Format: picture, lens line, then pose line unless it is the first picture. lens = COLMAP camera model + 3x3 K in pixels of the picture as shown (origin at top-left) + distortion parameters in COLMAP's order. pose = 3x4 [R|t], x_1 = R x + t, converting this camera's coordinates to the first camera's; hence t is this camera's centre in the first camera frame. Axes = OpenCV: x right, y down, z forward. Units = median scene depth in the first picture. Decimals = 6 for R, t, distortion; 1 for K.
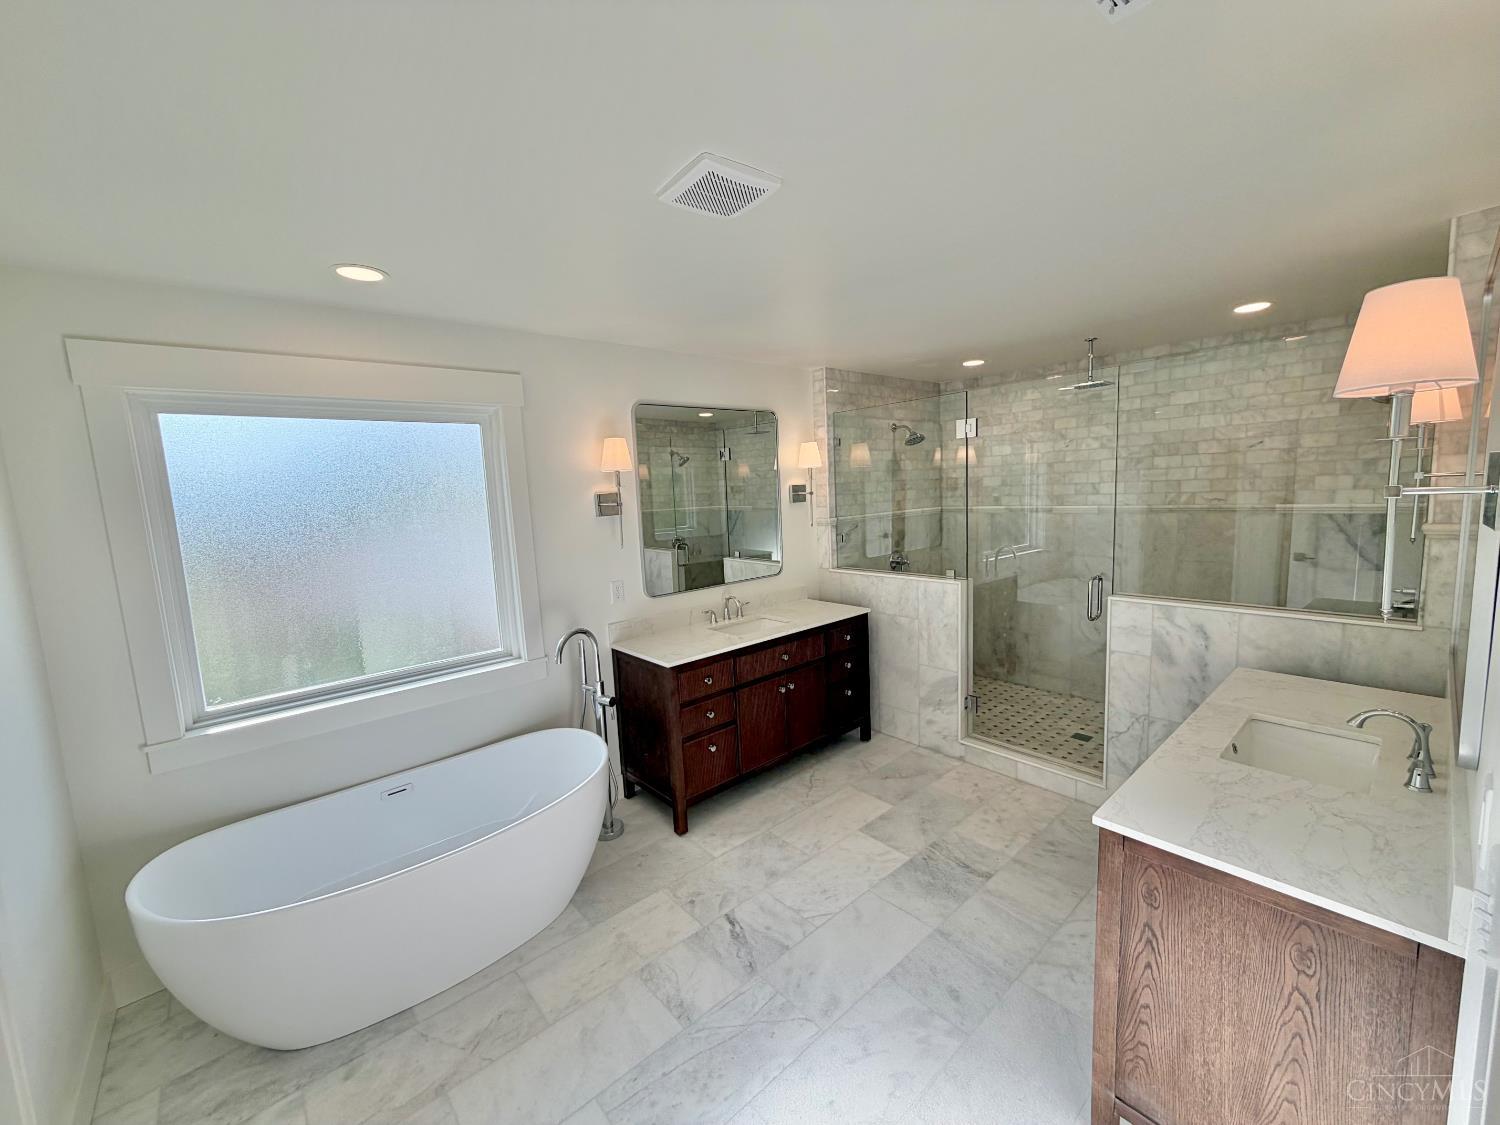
lens RADIAL K [[596.0, 0, 746.2], [0, 596.0, 560.7], [0, 0, 1]] dist [-0.001501, -0.000562]
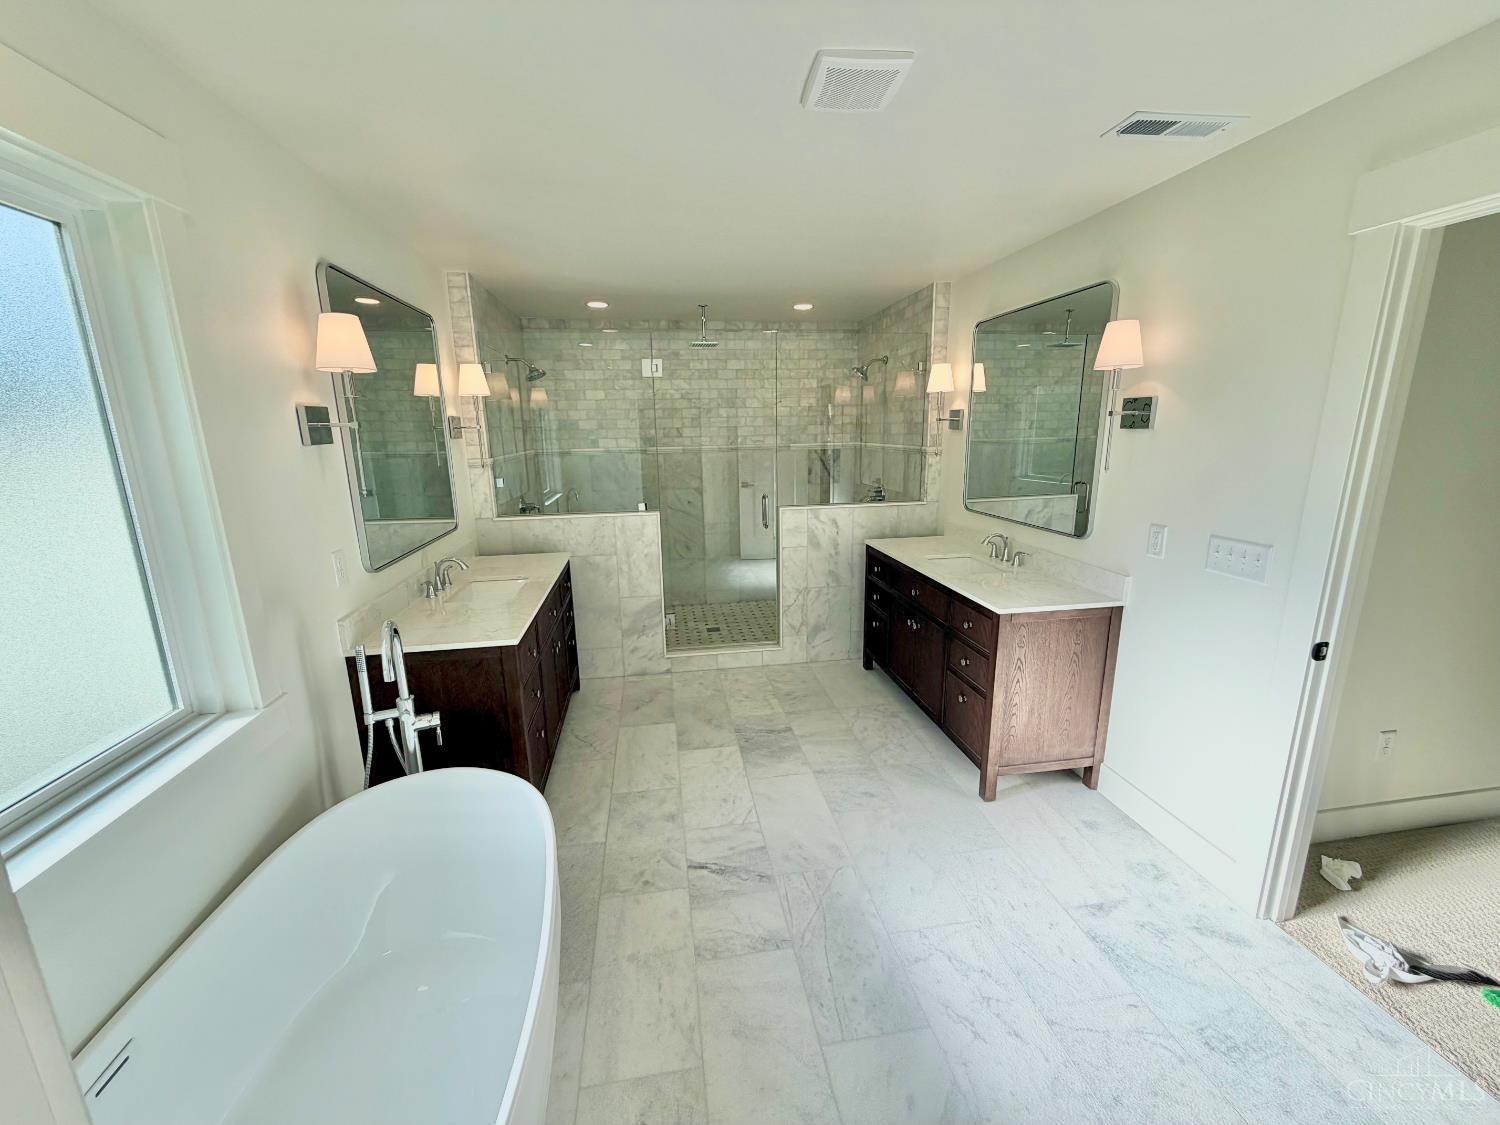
lens RADIAL K [[596.0, 0, 746.2], [0, 596.0, 560.7], [0, 0, 1]] dist [-0.001501, -0.000562]
pose [[0.531792, -0.149945, 0.833495, -0.460697], [0.096738, 0.988514, 0.116111, 0.011582], [-0.841332, 0.018884, 0.540189, 0.270128]]
